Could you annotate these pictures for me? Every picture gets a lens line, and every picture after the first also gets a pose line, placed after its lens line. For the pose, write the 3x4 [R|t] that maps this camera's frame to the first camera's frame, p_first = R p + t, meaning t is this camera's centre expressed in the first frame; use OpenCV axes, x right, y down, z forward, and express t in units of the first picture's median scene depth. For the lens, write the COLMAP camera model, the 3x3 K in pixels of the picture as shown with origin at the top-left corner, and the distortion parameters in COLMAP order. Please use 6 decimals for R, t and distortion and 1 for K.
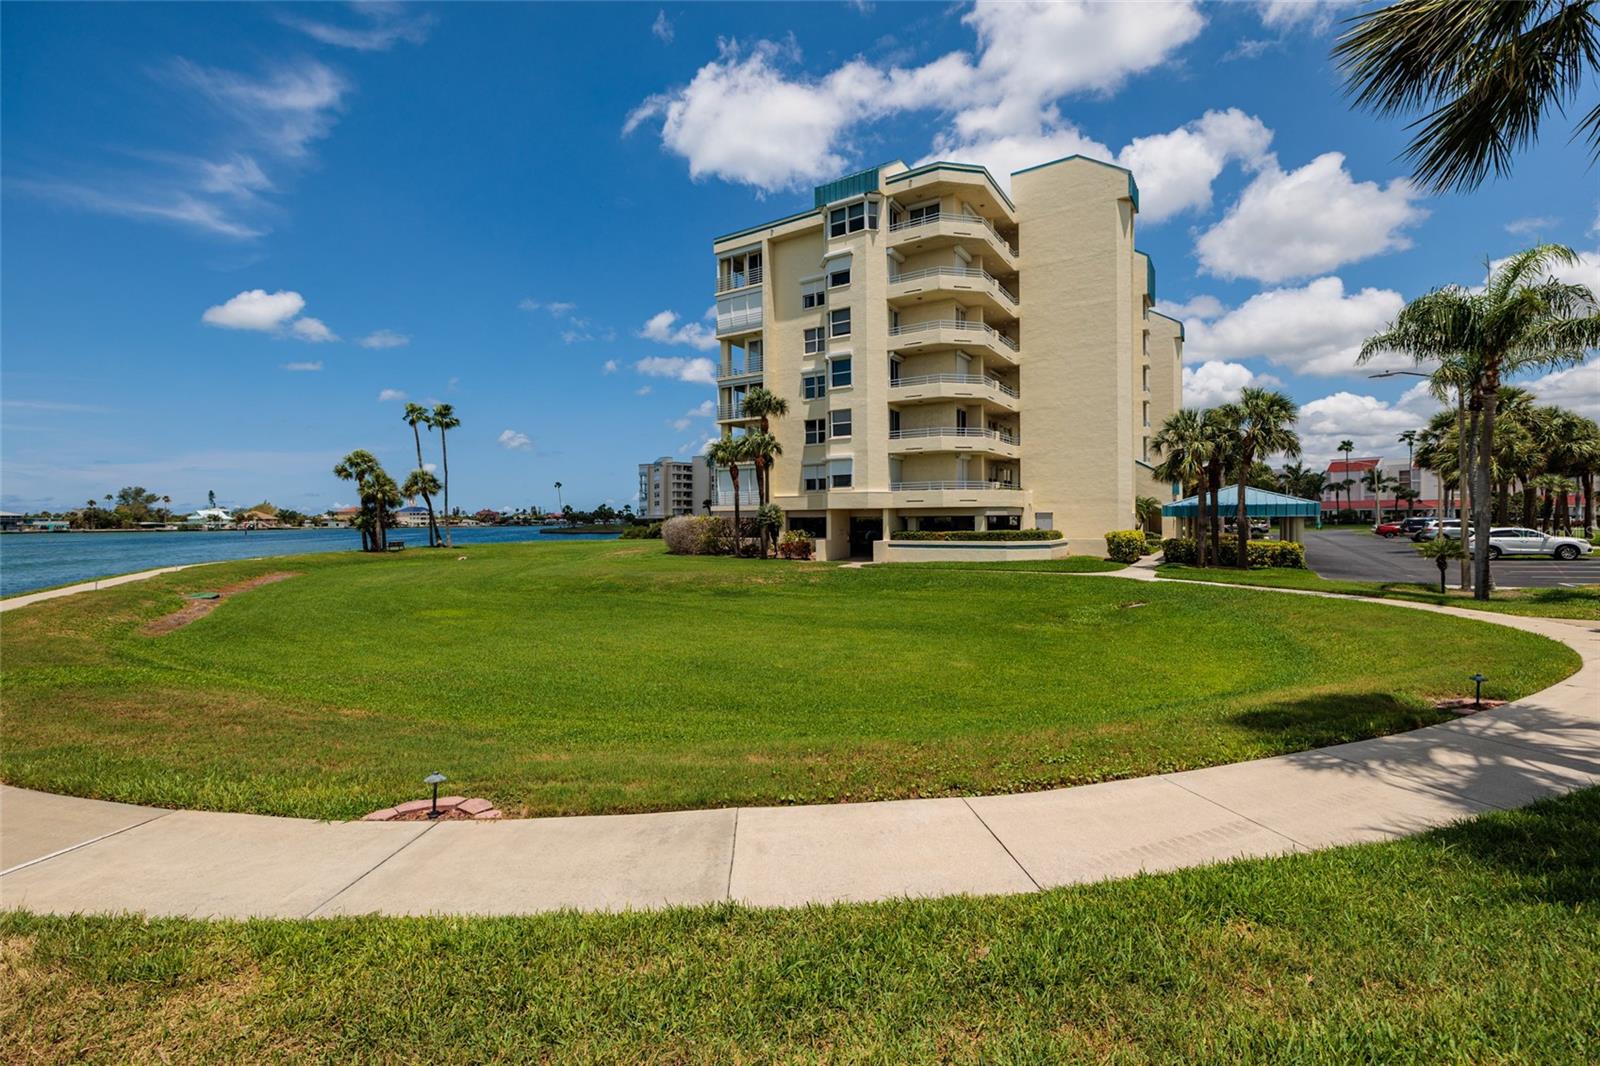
lens RADIAL K [[672.1, 0, 800.0], [0, 672.1, 533.0], [0, 0, 1]] dist [0.000878, -0.000742]
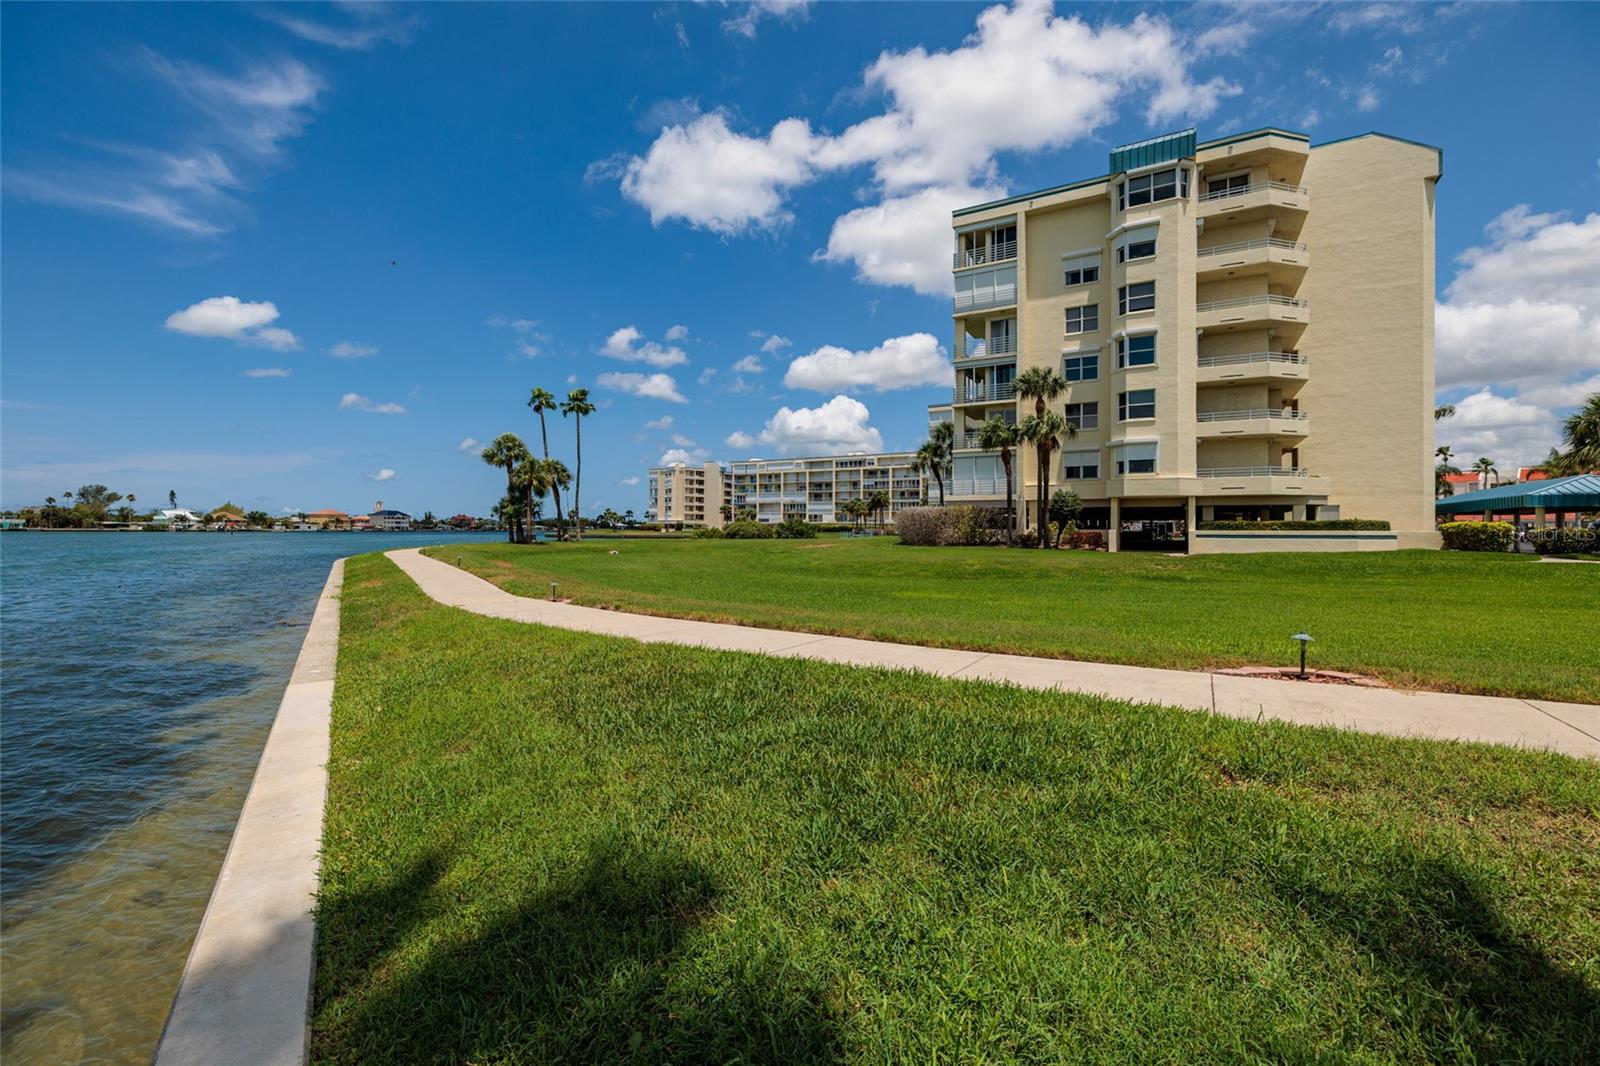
lens RADIAL K [[658.4, 0, 800.0], [0, 658.4, 533.0], [0, 0, 1]] dist [0.000679, 0.000221]
pose [[0.998505, 0.012963, 0.053108, -0.402458], [-0.012139, 0.999802, -0.015793, 0.030703], [-0.053302, 0.015124, 0.998464, 0.102508]]
